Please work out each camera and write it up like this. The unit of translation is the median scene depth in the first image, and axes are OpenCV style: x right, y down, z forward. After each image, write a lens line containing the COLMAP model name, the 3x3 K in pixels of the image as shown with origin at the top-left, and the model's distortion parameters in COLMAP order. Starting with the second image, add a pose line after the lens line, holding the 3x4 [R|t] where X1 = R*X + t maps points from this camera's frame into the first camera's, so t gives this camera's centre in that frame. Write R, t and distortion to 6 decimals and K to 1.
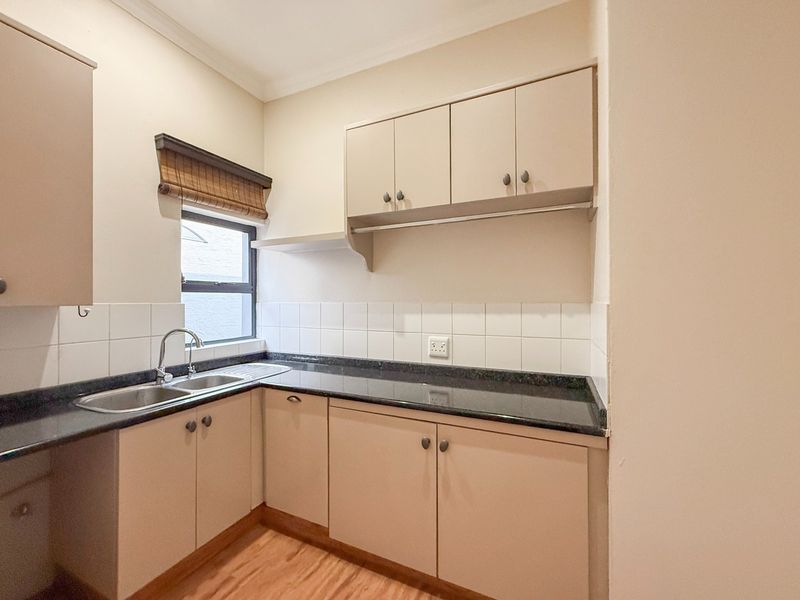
lens RADIAL K [[338.9, 0, 399.2], [0, 338.9, 301.6], [0, 0, 1]] dist [-0.000802, 0.001044]
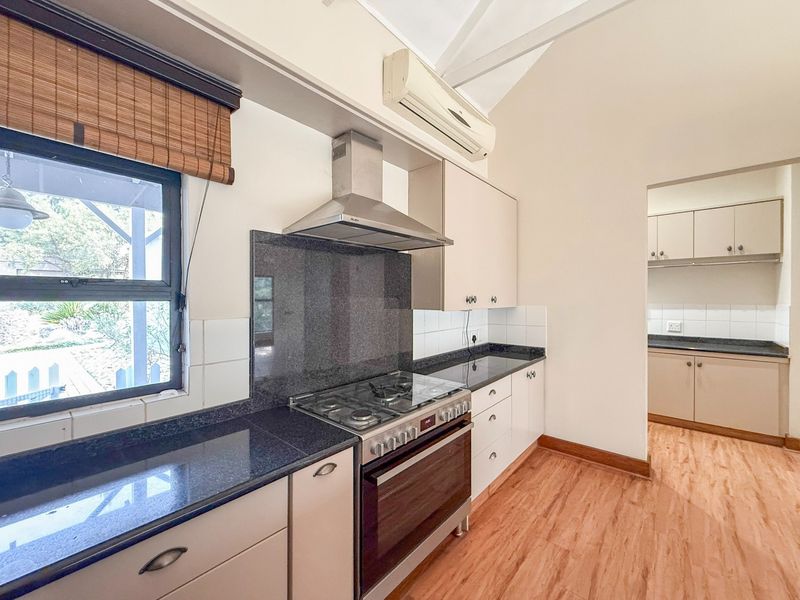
lens RADIAL K [[338.9, 0, 397.3], [0, 338.9, 299.6], [0, 0, 1]] dist [-0.000802, 0.001044]
pose [[0.962487, 0.005647, -0.271269, -1.174735], [-0.004641, 0.999980, 0.004350, -0.028201], [0.271288, -0.002928, 0.962494, -1.726878]]
